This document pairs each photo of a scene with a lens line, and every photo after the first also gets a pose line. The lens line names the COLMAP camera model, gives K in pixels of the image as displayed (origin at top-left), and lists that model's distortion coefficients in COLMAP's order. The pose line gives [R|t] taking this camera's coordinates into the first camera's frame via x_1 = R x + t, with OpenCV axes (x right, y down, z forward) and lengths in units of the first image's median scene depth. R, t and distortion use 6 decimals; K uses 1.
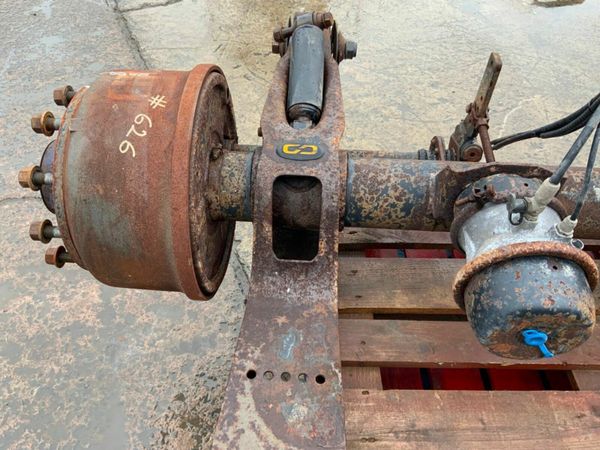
lens RADIAL K [[494.2, 0, 300.0], [0, 494.2, 225.0], [0, 0, 1]] dist [0.068357, -0.139003]
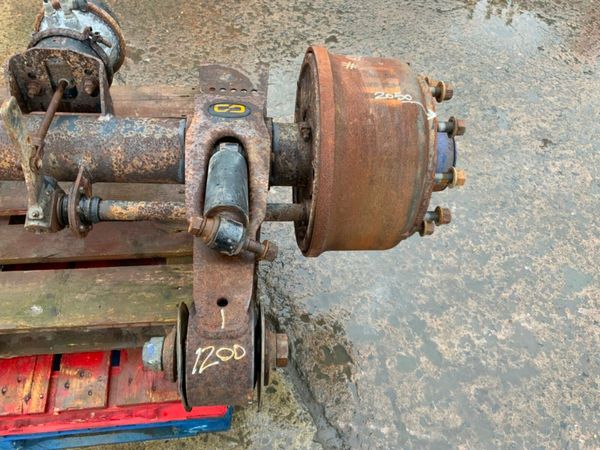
lens RADIAL K [[494.2, 0, 300.0], [0, 494.2, 225.0], [0, 0, 1]] dist [0.068357, -0.139003]
pose [[-0.986231, 0.031110, -0.162418, 0.022362], [-0.165293, -0.155354, 0.973932, -0.880151], [0.005067, 0.987369, 0.158357, 0.721247]]
